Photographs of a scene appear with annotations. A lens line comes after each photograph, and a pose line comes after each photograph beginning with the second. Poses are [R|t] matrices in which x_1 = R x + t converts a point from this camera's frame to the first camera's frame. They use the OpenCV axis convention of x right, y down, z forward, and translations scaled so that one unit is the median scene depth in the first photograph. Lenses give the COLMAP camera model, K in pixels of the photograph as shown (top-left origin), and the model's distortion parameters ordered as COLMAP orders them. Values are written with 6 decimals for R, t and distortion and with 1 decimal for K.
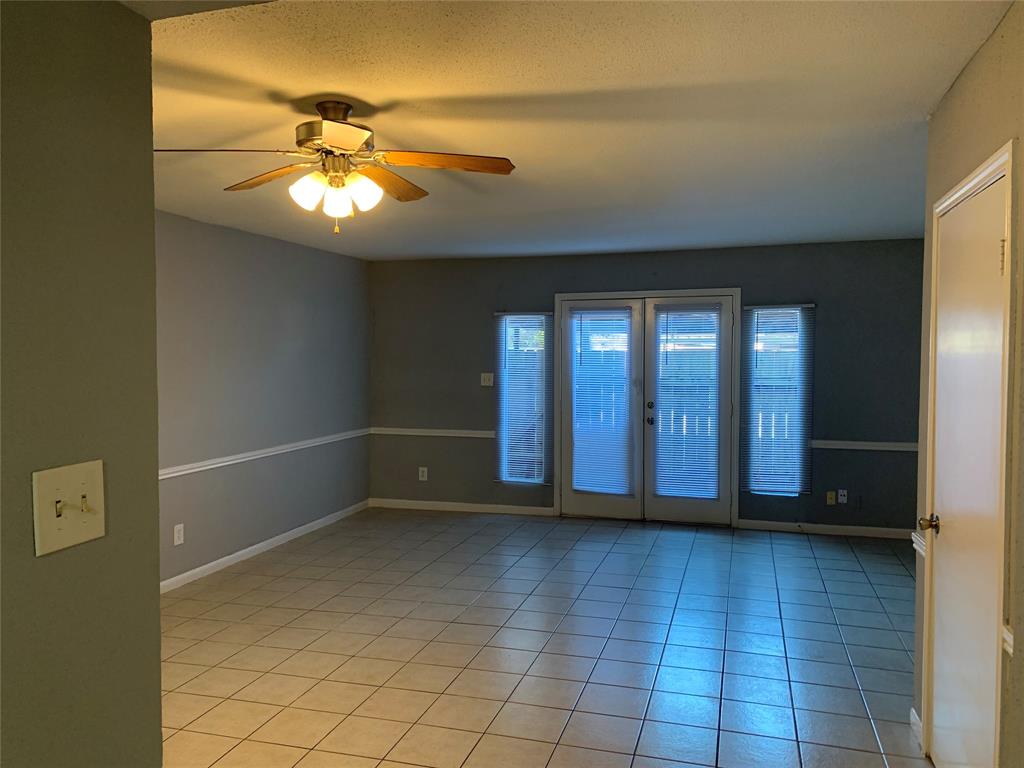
lens RADIAL K [[783.9, 0, 503.4], [0, 783.9, 374.0], [0, 0, 1]] dist [0.052718, -0.071387]
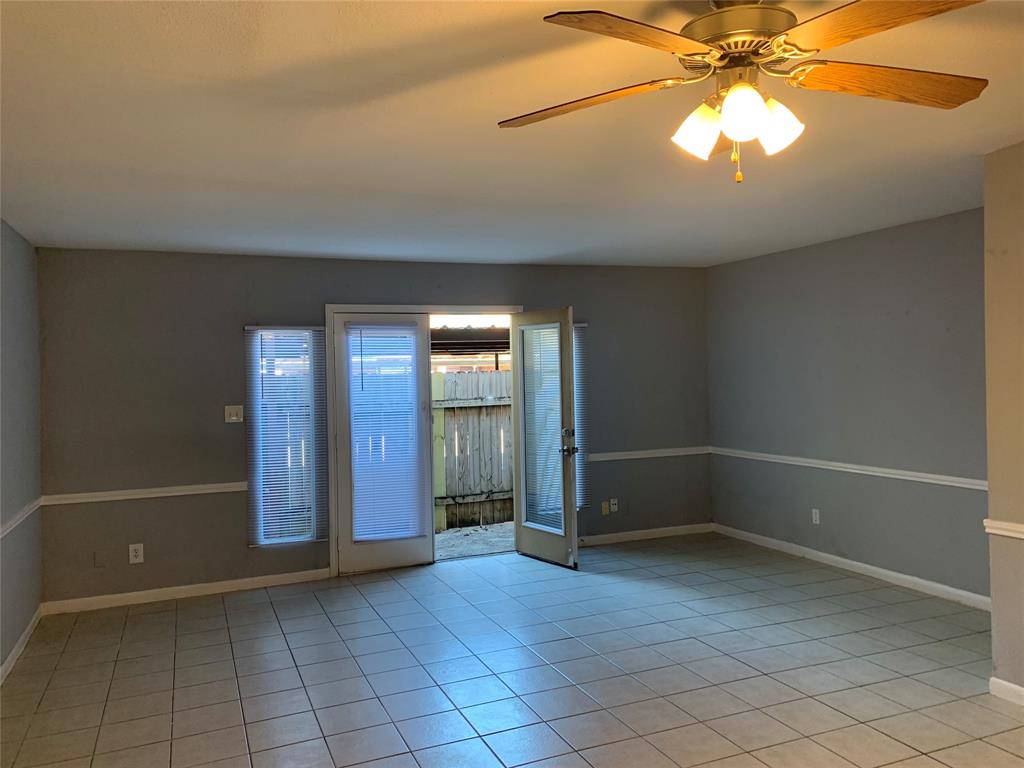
lens RADIAL K [[783.9, 0, 517.1], [0, 783.9, 378.8], [0, 0, 1]] dist [0.052718, -0.071387]
pose [[0.767020, -0.025238, 0.641126, -0.314883], [0.043685, 0.998962, -0.012940, -0.005644], [-0.640134, 0.037933, 0.767326, 0.251916]]
